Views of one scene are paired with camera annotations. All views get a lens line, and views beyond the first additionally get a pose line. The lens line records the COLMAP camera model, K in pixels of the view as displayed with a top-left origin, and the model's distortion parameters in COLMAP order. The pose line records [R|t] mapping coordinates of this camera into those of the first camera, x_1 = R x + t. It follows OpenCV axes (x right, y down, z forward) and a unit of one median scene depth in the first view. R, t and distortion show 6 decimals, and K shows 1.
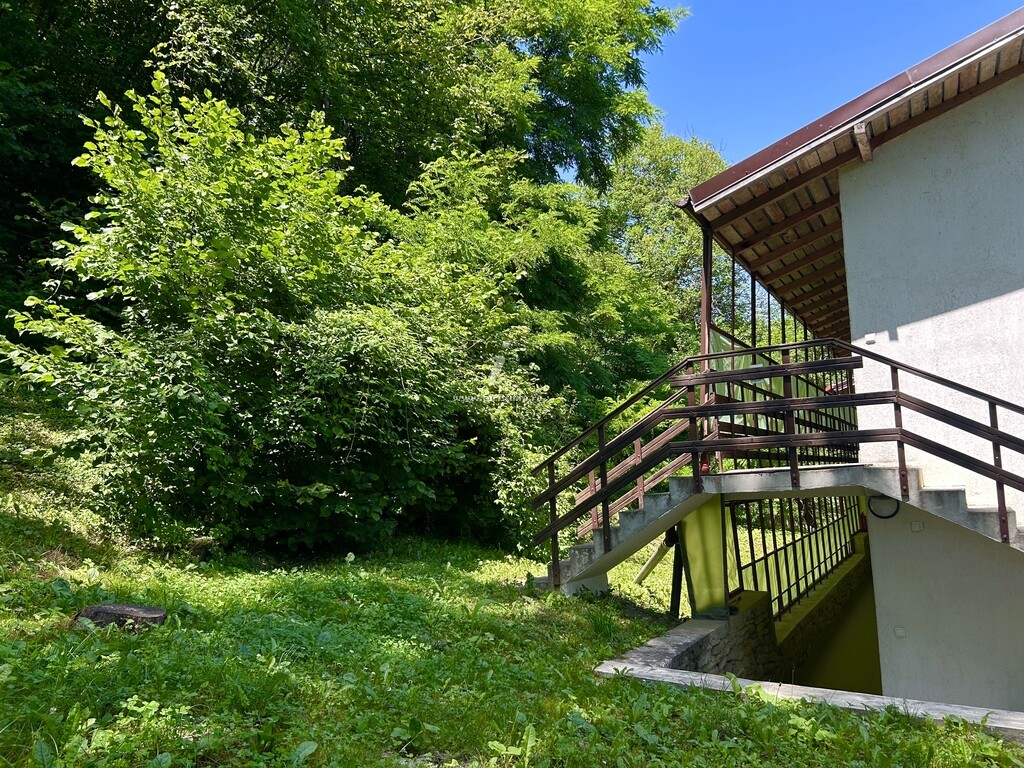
lens RADIAL K [[767.7, 0, 510.5], [0, 767.7, 383.4], [0, 0, 1]] dist [-0.002277, 0.007631]
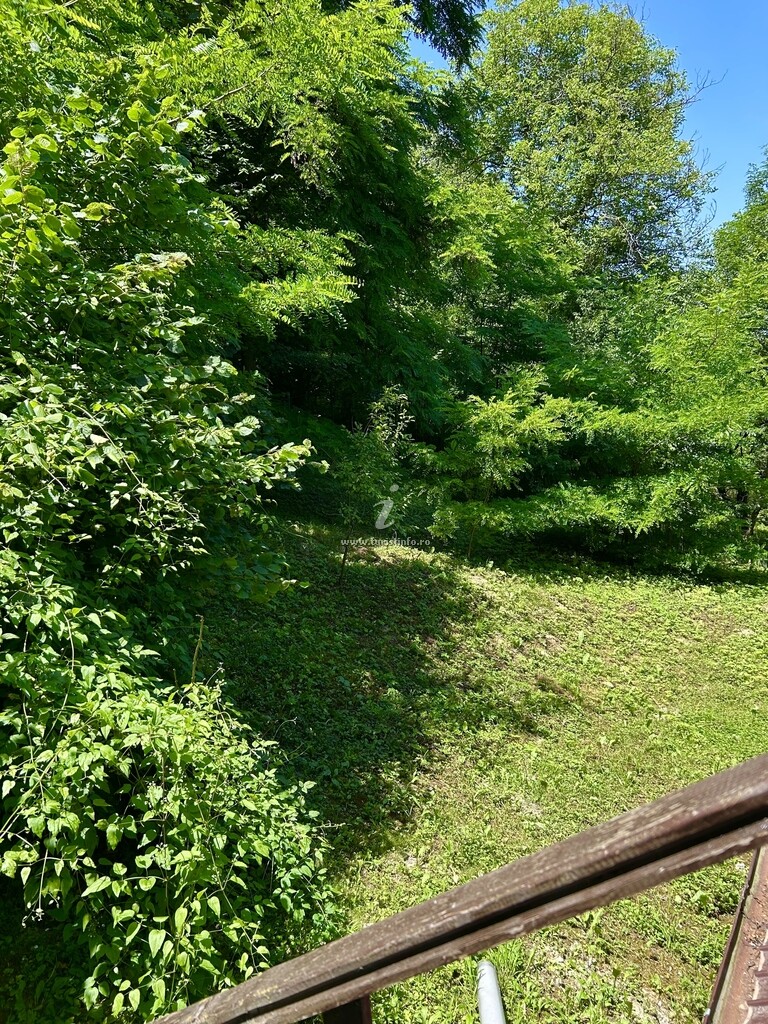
lens RADIAL K [[767.7, 0, 386.5], [0, 767.7, 512.7], [0, 0, 1]] dist [-0.002277, 0.007631]
pose [[0.998249, -0.048987, -0.033163, 0.051925], [0.054406, 0.980364, 0.189540, -0.008091], [0.023227, -0.191012, 0.981313, 0.270899]]
